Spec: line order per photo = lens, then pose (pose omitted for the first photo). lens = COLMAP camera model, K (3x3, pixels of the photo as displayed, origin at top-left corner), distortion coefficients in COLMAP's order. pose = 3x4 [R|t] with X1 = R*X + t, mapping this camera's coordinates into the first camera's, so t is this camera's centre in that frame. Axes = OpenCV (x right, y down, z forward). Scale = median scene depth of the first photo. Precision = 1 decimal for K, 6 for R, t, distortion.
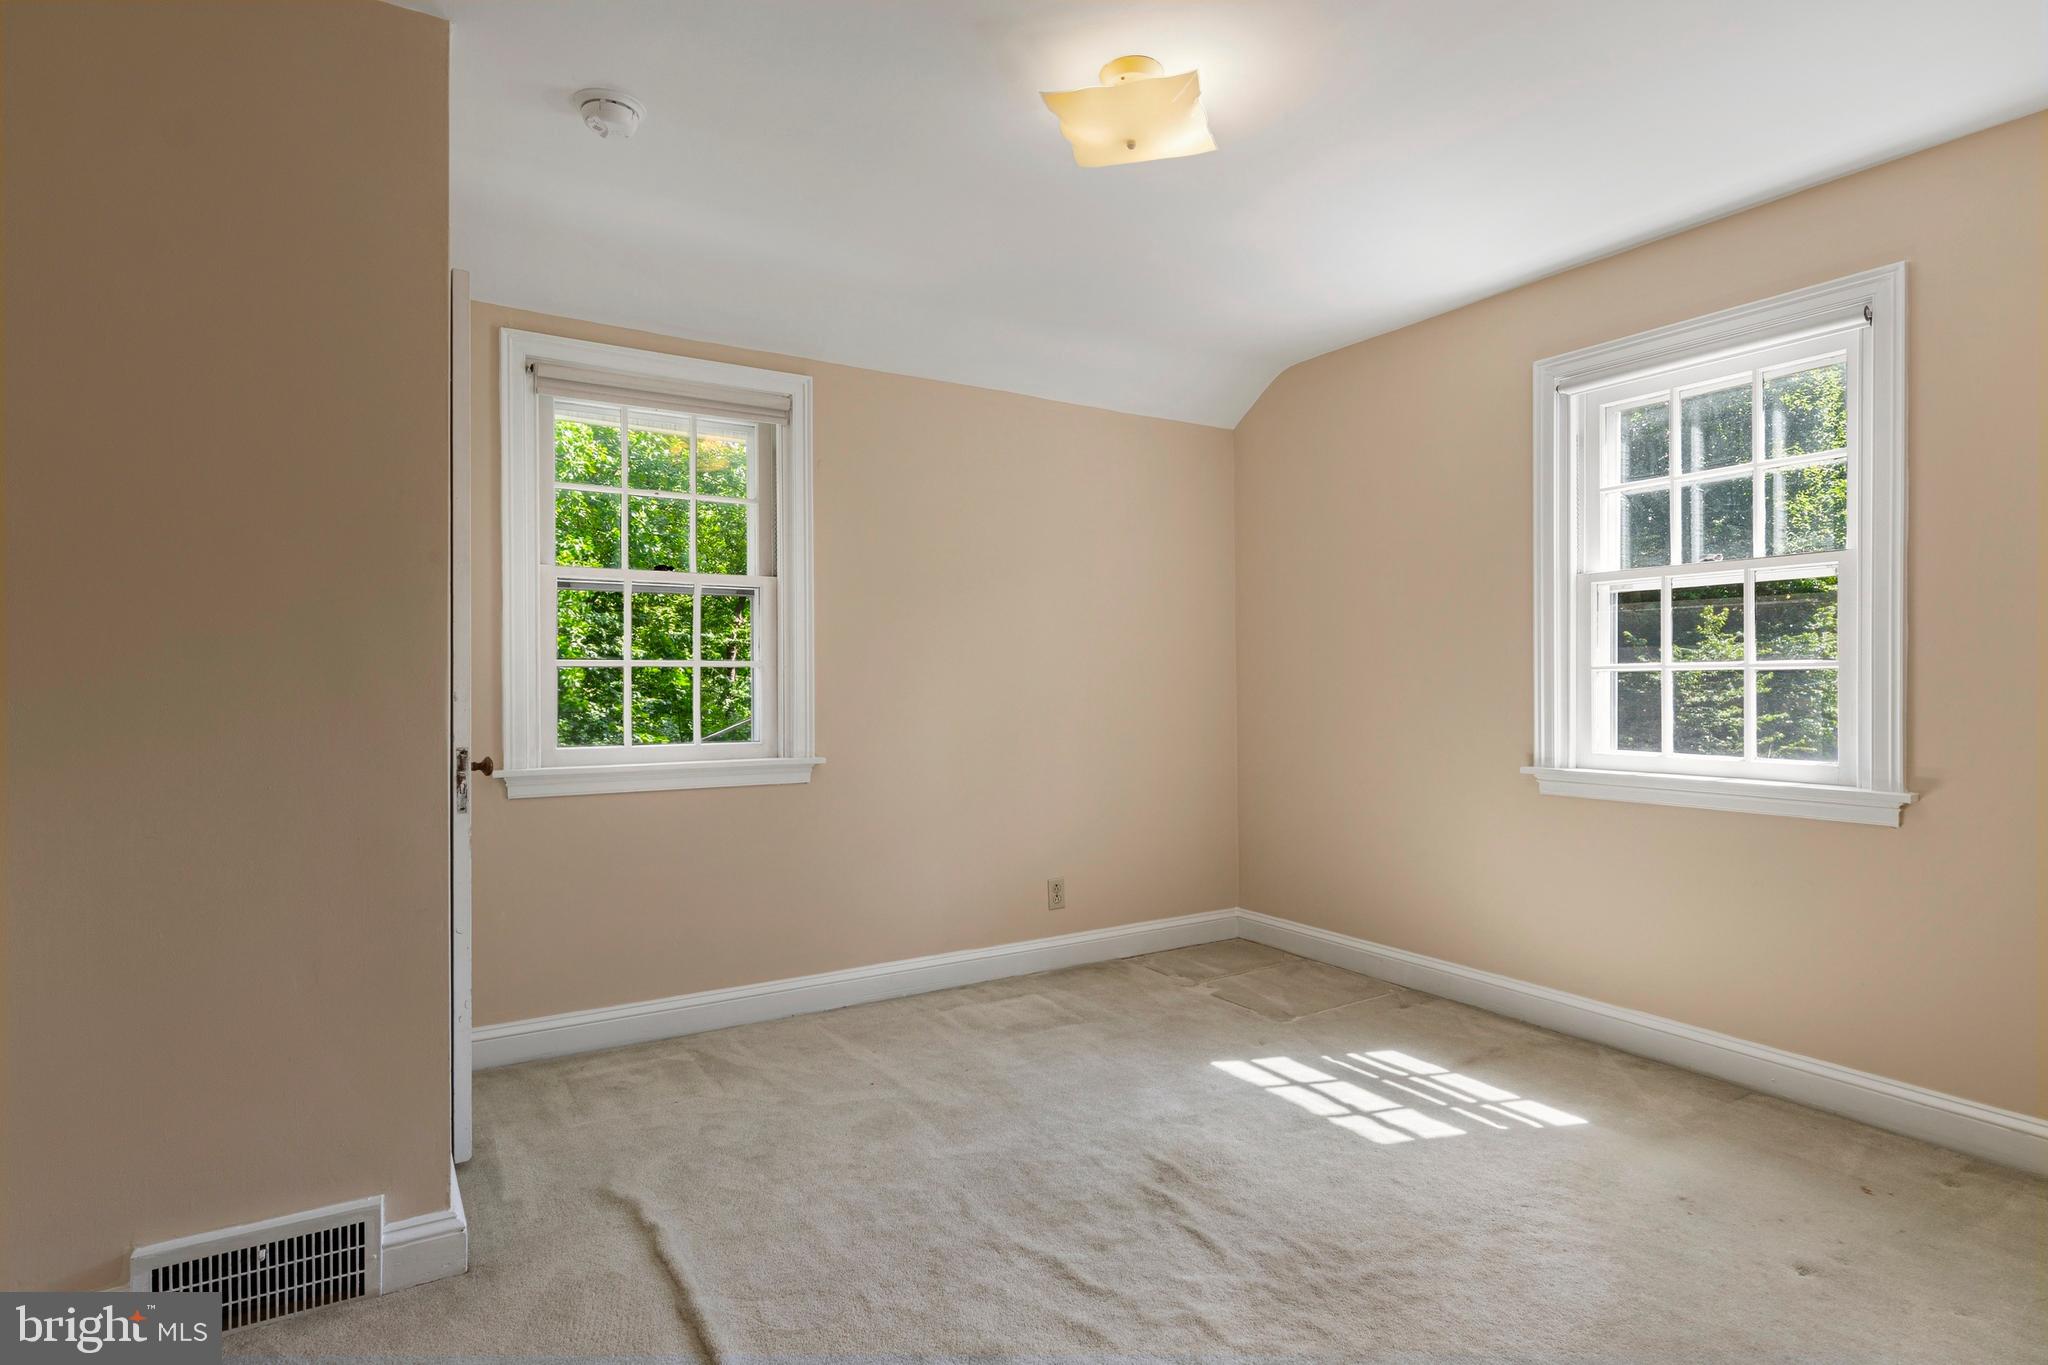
lens RADIAL K [[1052.7, 0, 1021.6], [0, 1052.7, 677.8], [0, 0, 1]] dist [0.014829, -0.007352]
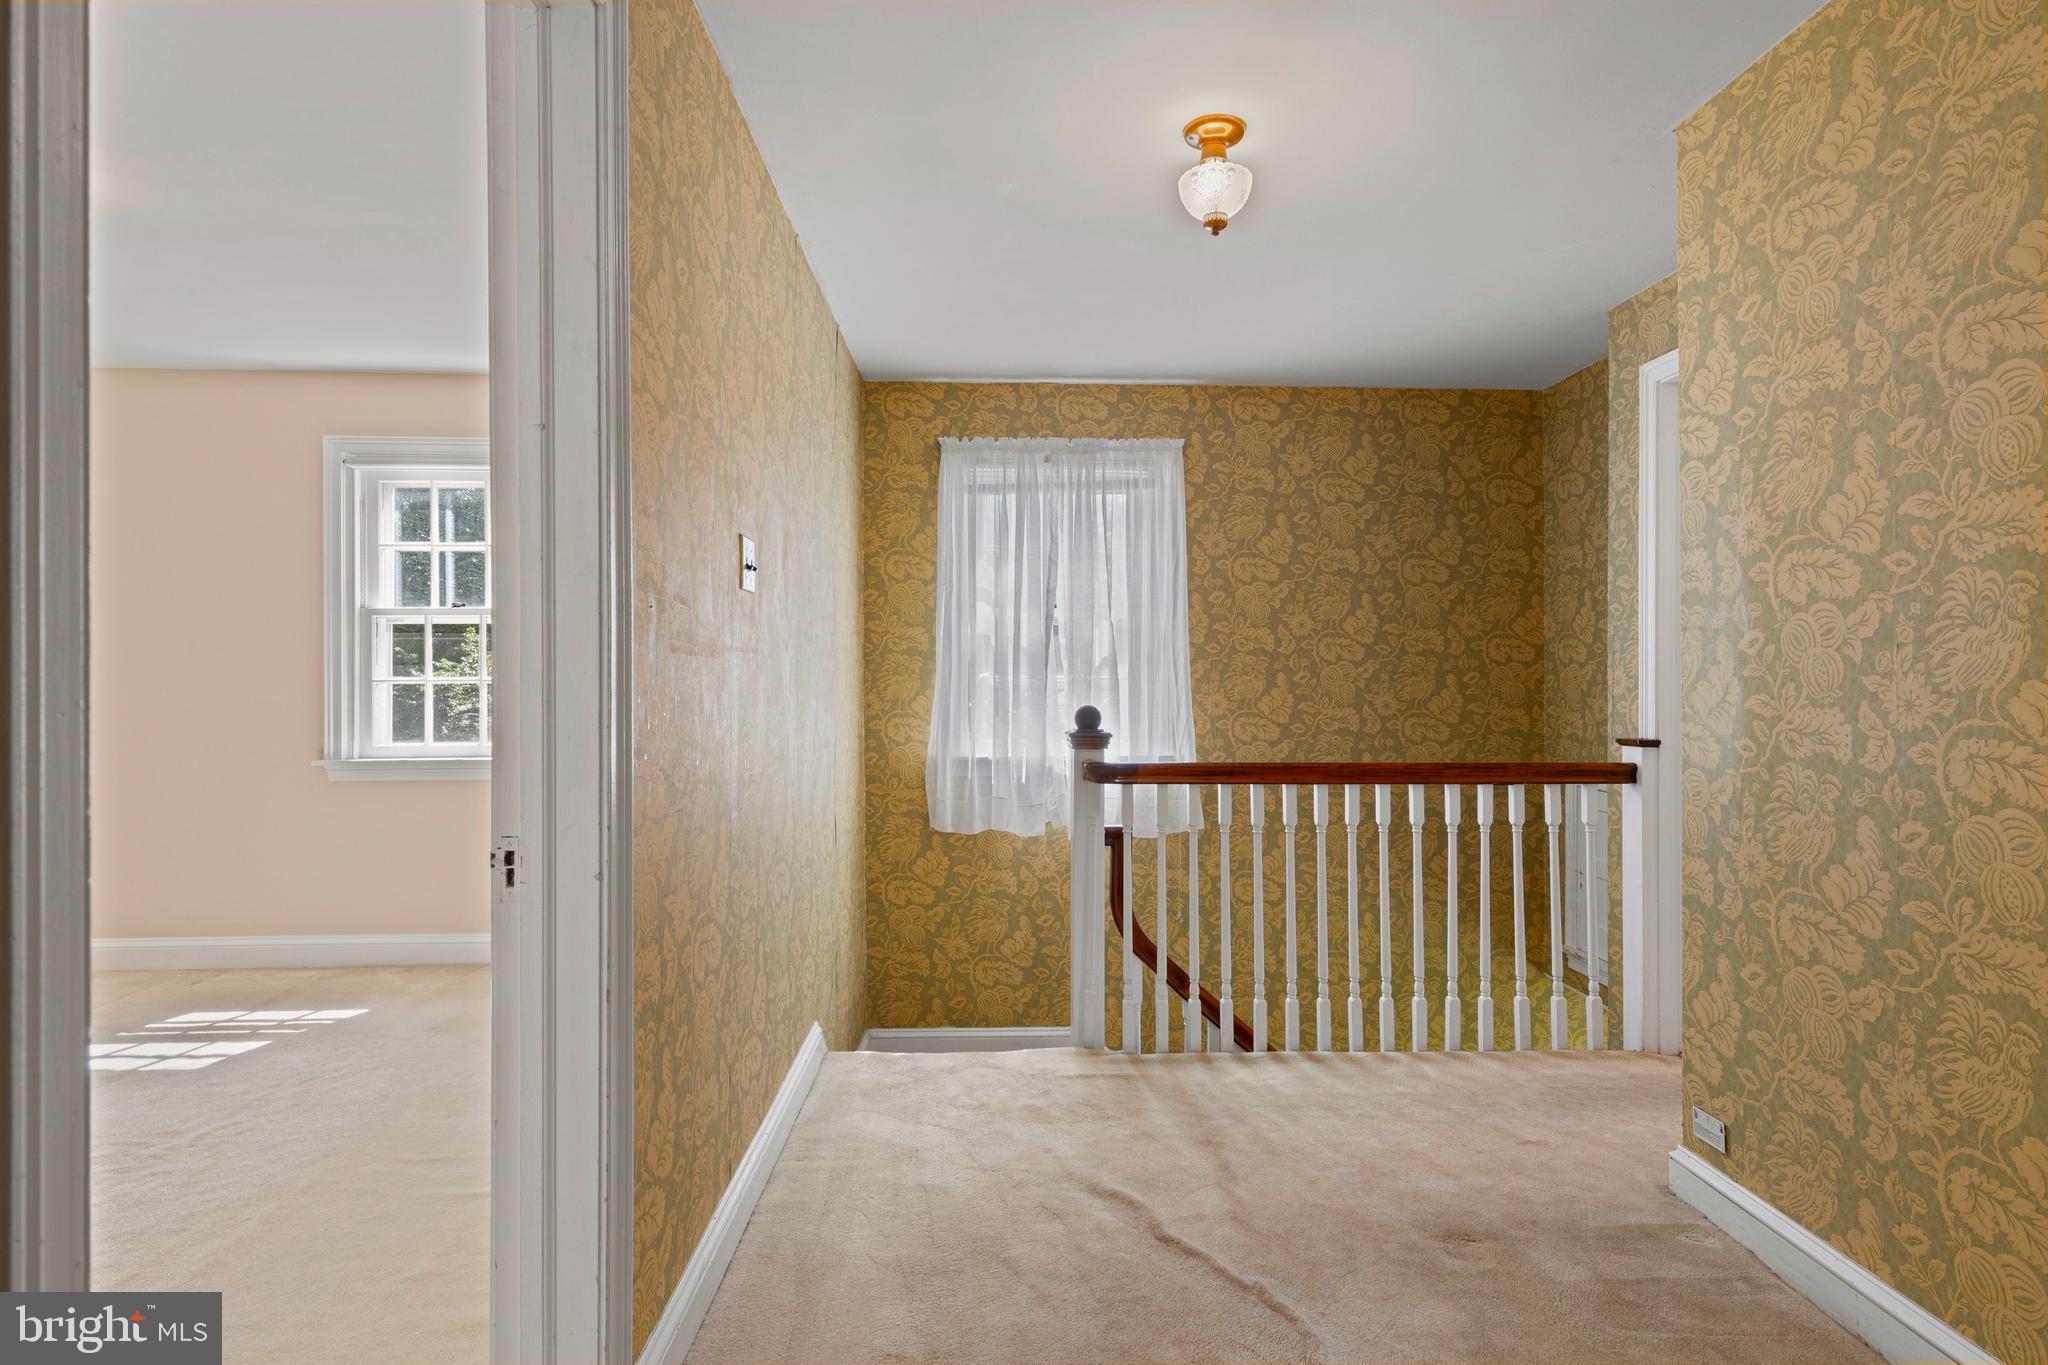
lens RADIAL K [[1052.7, 0, 1023.9], [0, 1052.7, 678.9], [0, 0, 1]] dist [0.014829, -0.007352]
pose [[0.496626, 0.005065, 0.867950, -0.202896], [0.003808, 0.999961, -0.008014, 0.001918], [-0.867956, 0.007285, 0.496587, -0.362375]]
